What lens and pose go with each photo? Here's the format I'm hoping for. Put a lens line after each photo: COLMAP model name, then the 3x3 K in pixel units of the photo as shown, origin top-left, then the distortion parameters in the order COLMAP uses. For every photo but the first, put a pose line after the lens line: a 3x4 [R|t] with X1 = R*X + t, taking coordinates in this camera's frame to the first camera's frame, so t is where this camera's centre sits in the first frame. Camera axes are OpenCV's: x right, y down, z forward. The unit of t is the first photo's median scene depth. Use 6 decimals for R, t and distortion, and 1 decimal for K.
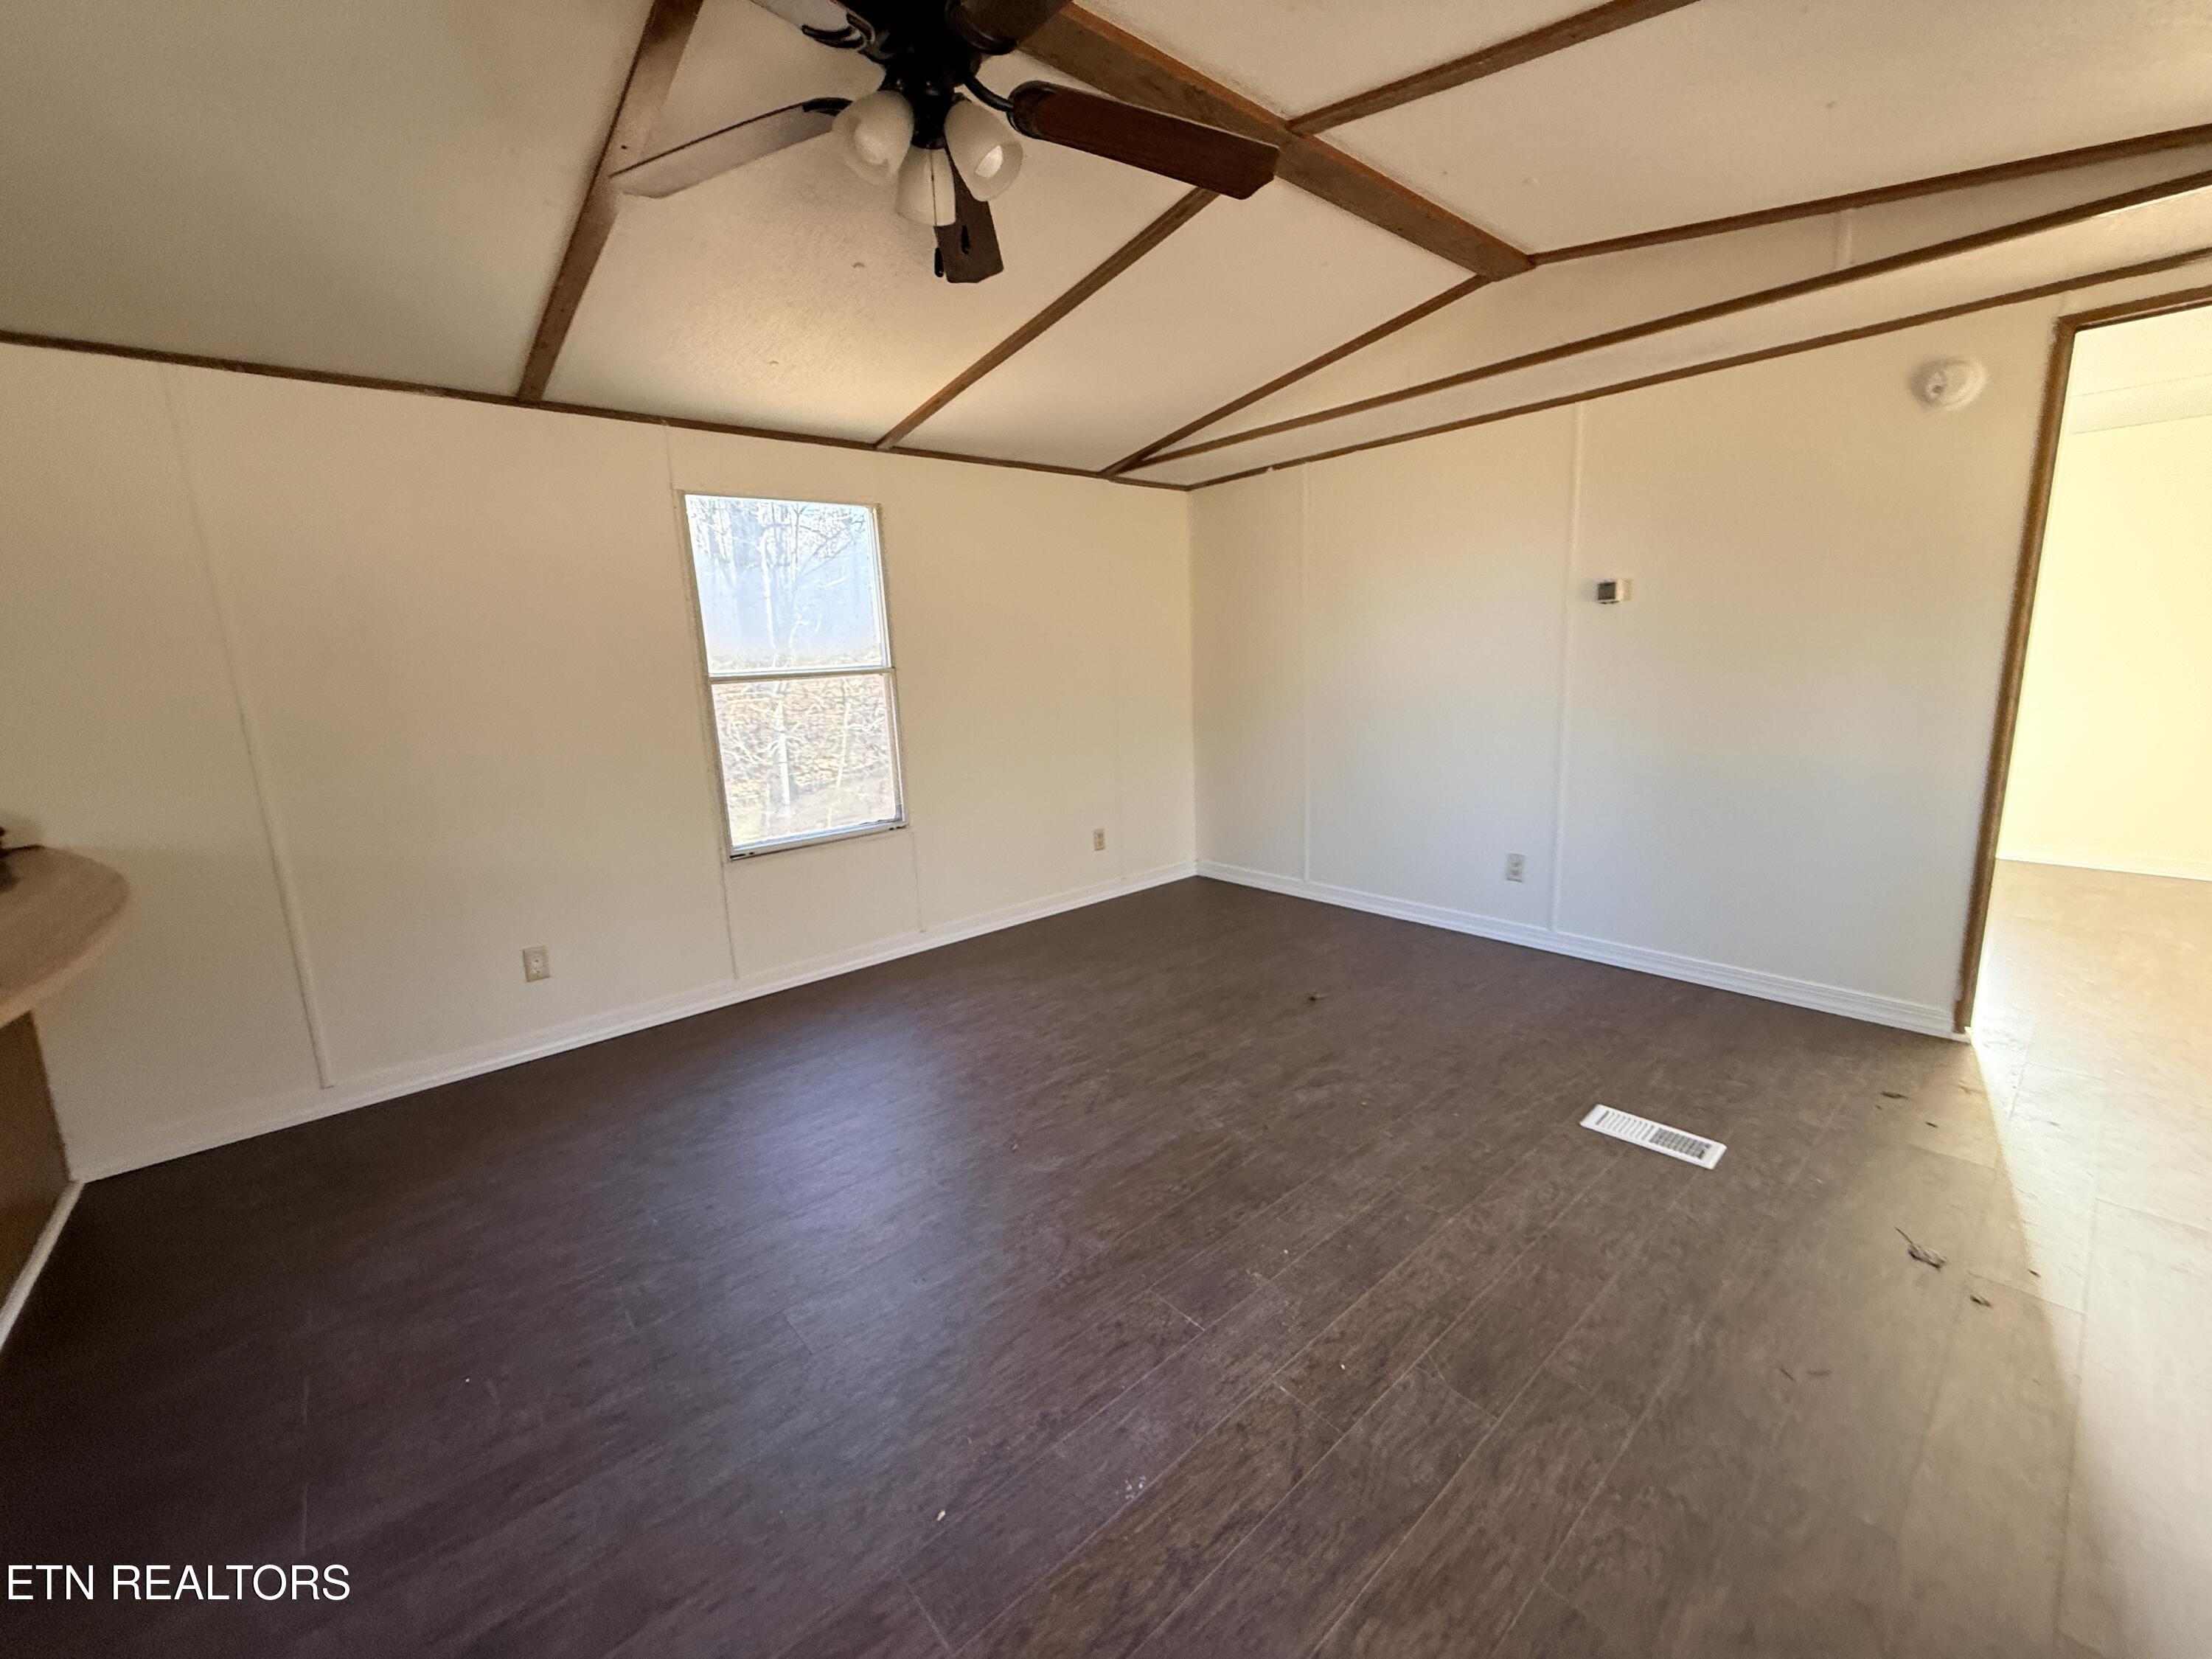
lens RADIAL K [[871.8, 0, 1106.0], [0, 871.8, 829.5], [0, 0, 1]] dist [-0.001450, 0.000206]
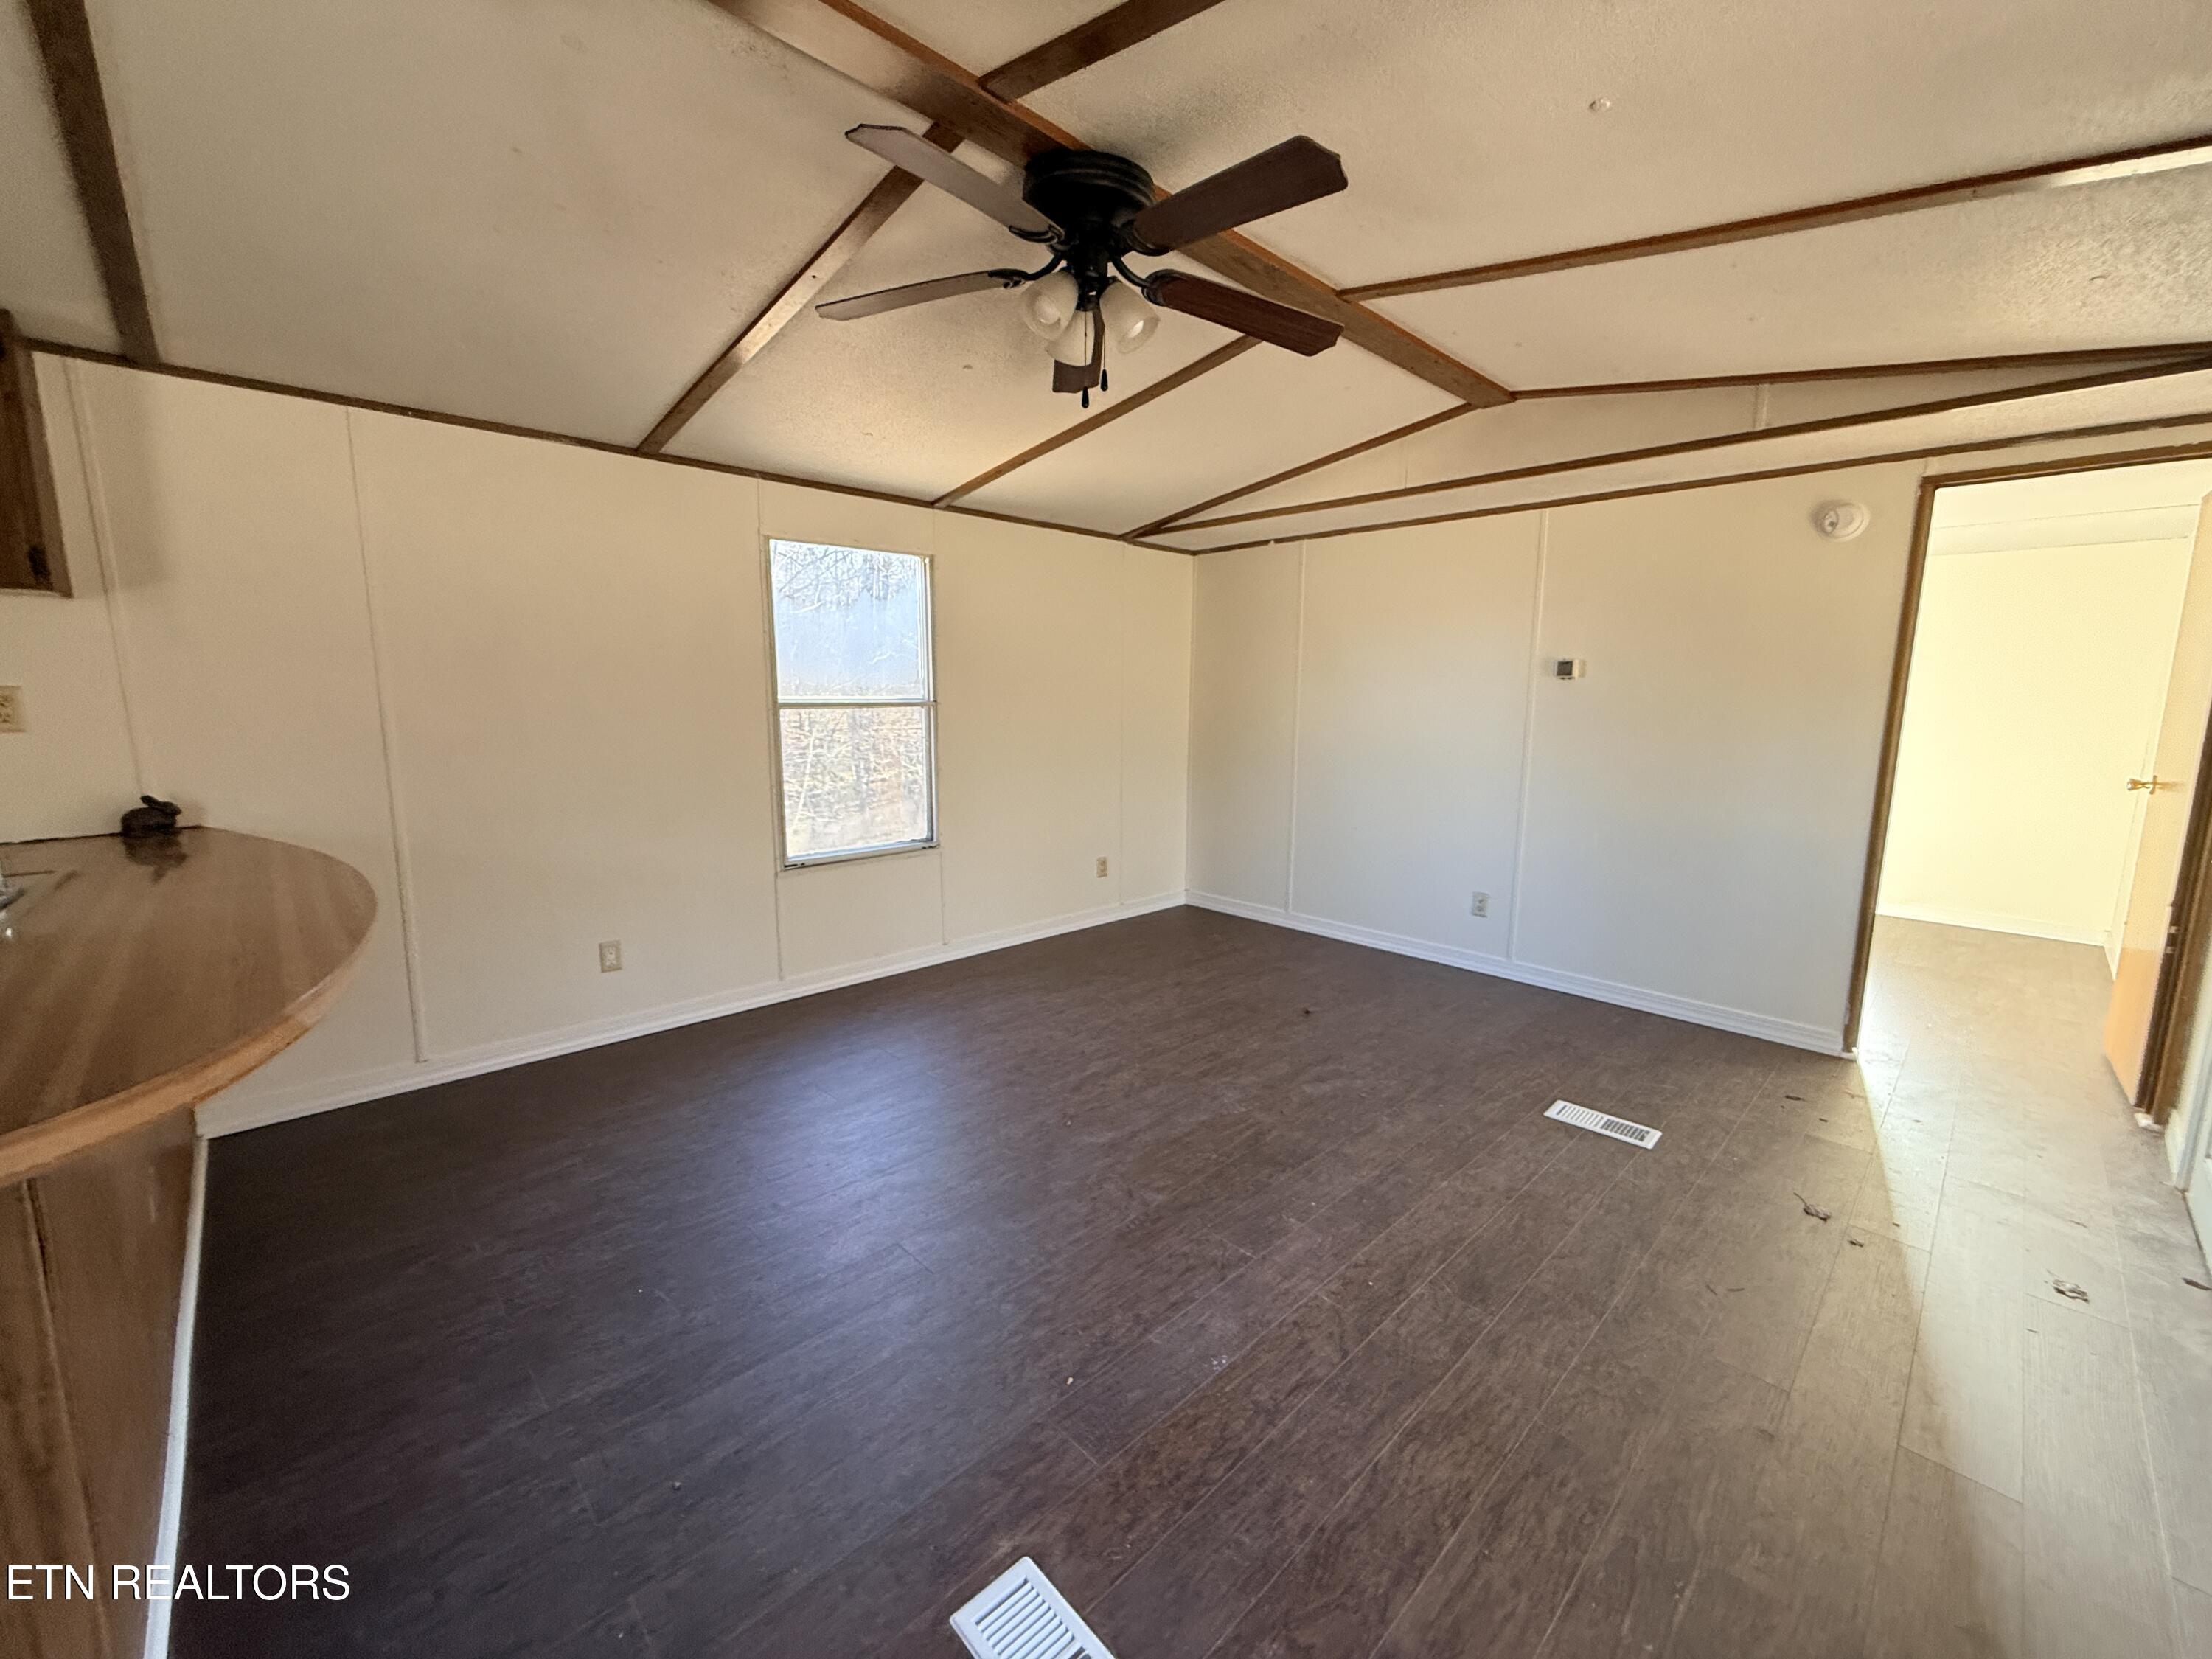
lens RADIAL K [[875.2, 0, 1101.1], [0, 875.2, 830.9], [0, 0, 1]] dist [0.000775, -0.000275]
pose [[0.997373, 0.042445, 0.058707, -0.148045], [-0.039979, 0.998294, -0.042555, 0.026135], [-0.060413, 0.040096, 0.997368, -0.175190]]
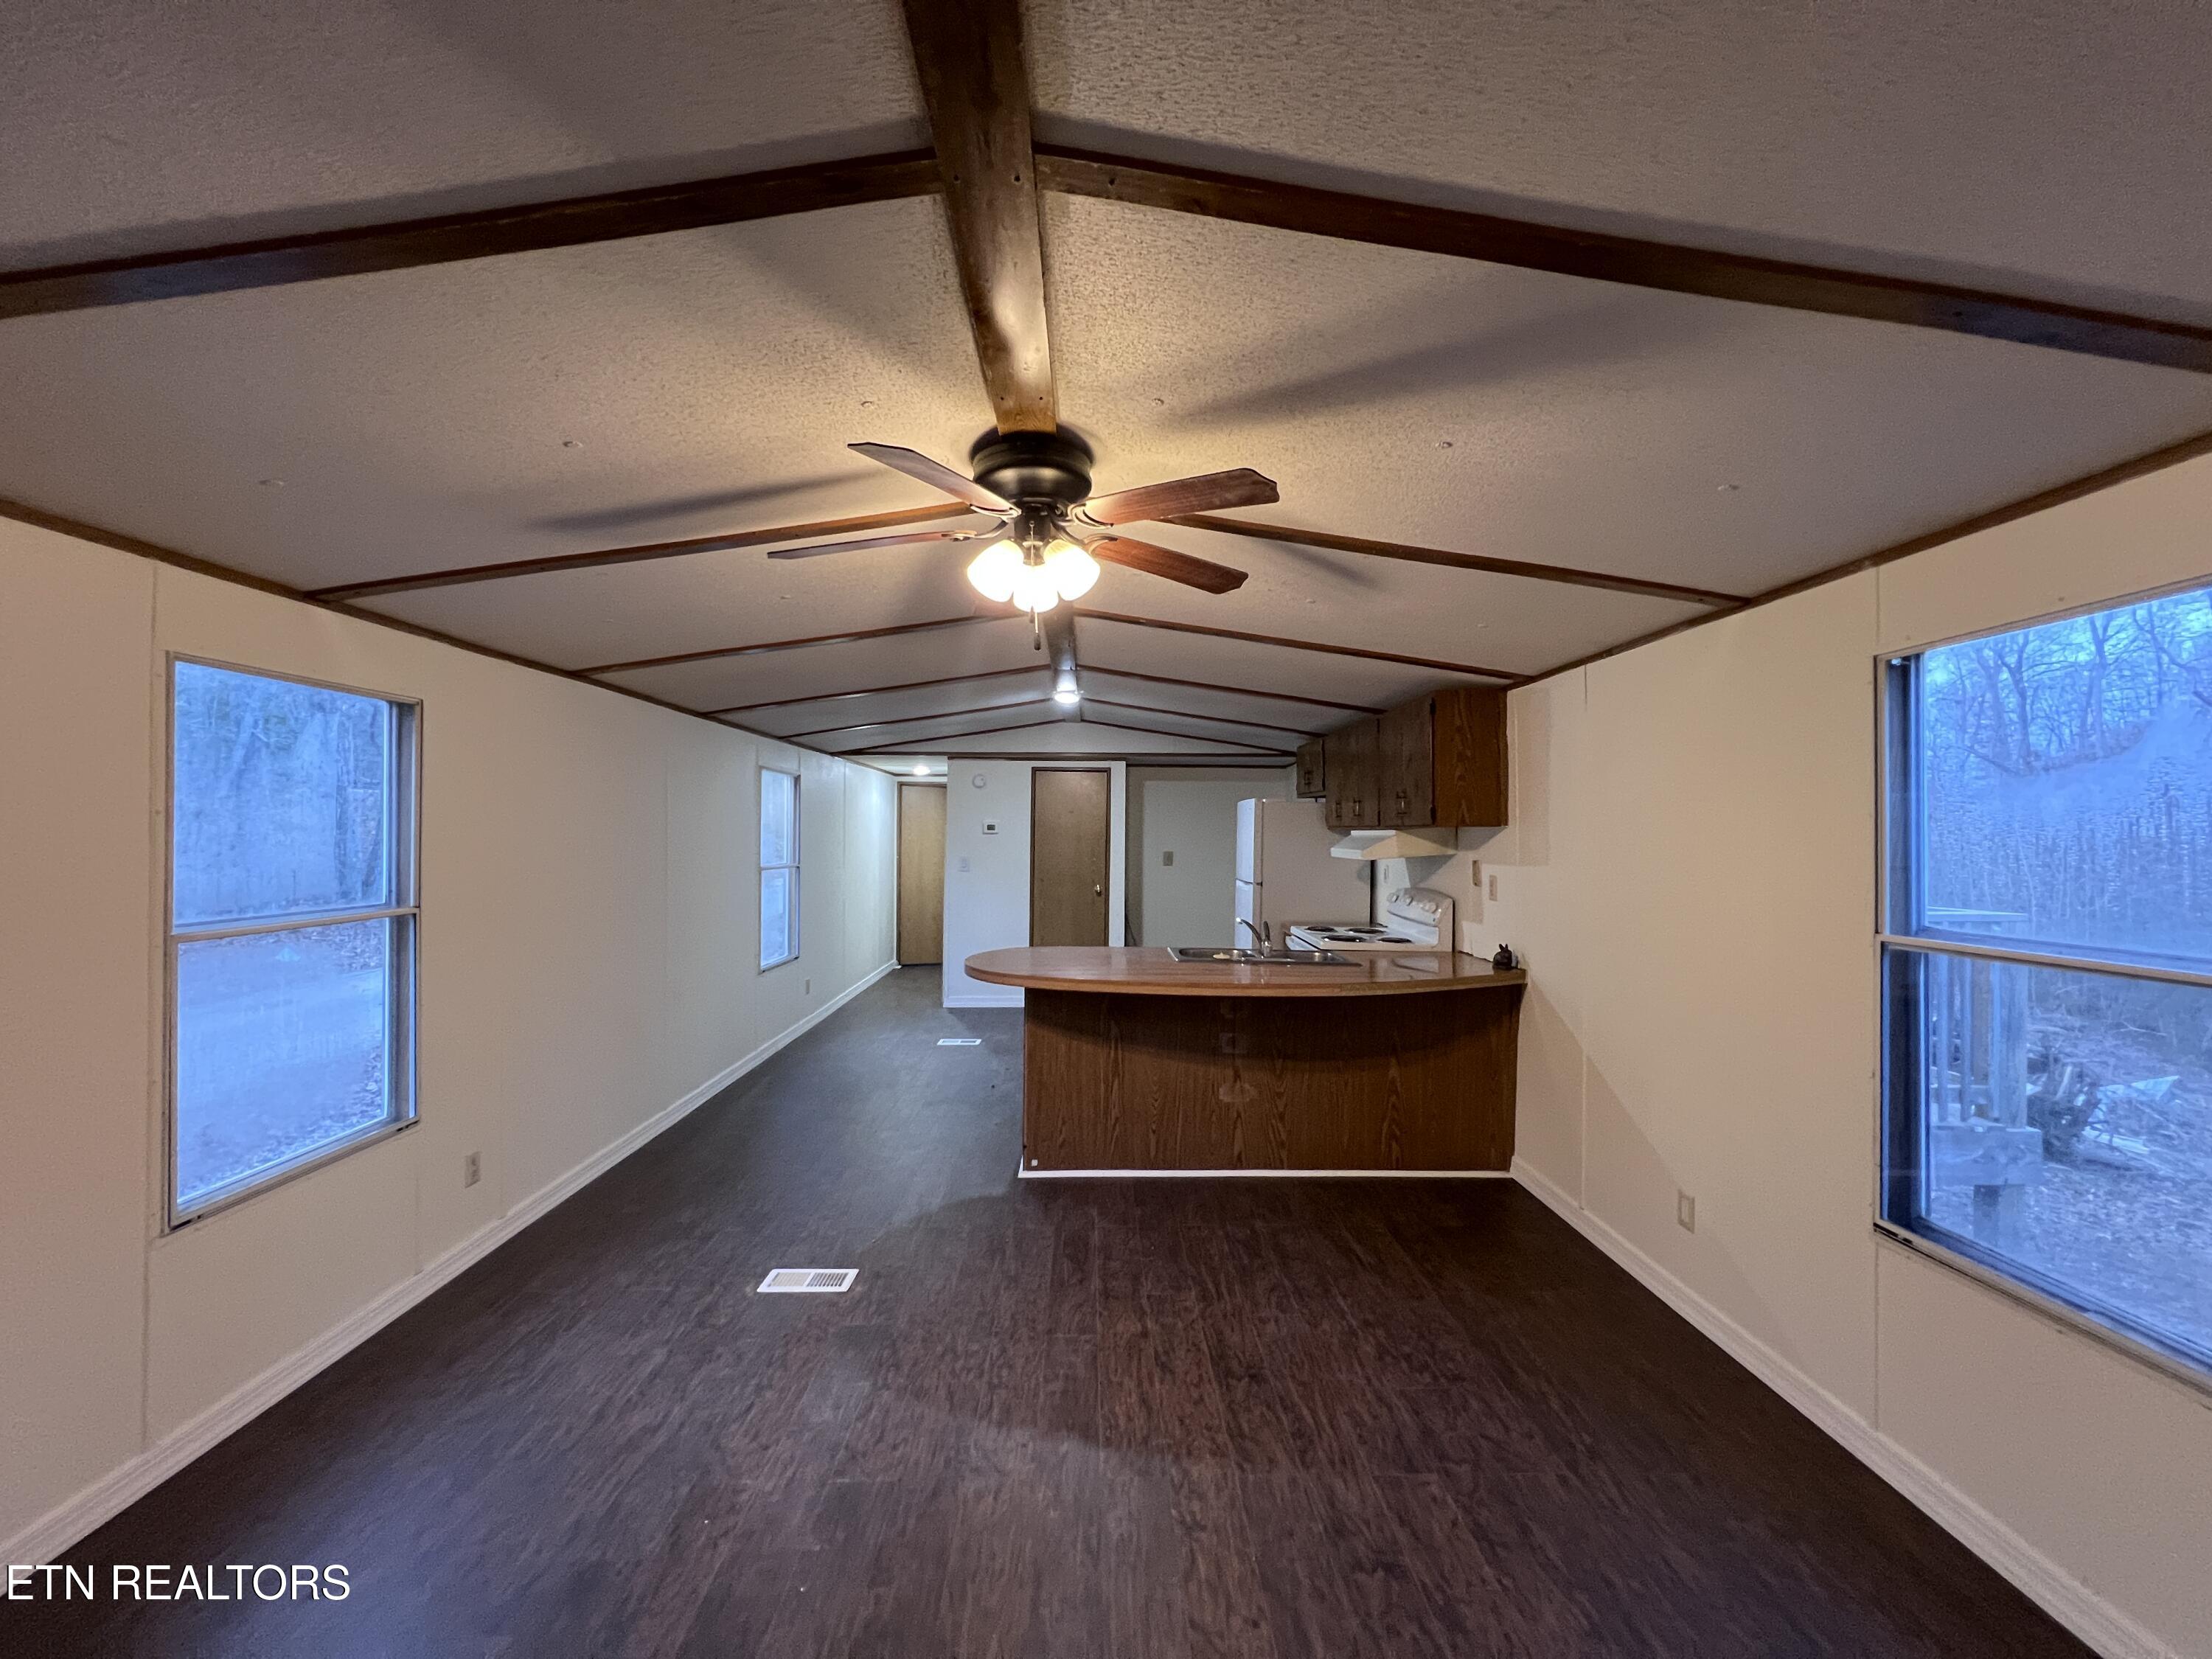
lens RADIAL K [[884.8, 0, 1105.2], [0, 884.8, 833.1], [0, 0, 1]] dist [-0.001897, 0.000292]
pose [[-0.639736, 0.045779, -0.767230, 0.559842], [-0.130727, 0.977199, 0.167310, -0.403212], [0.757396, 0.207332, -0.619165, 1.361438]]
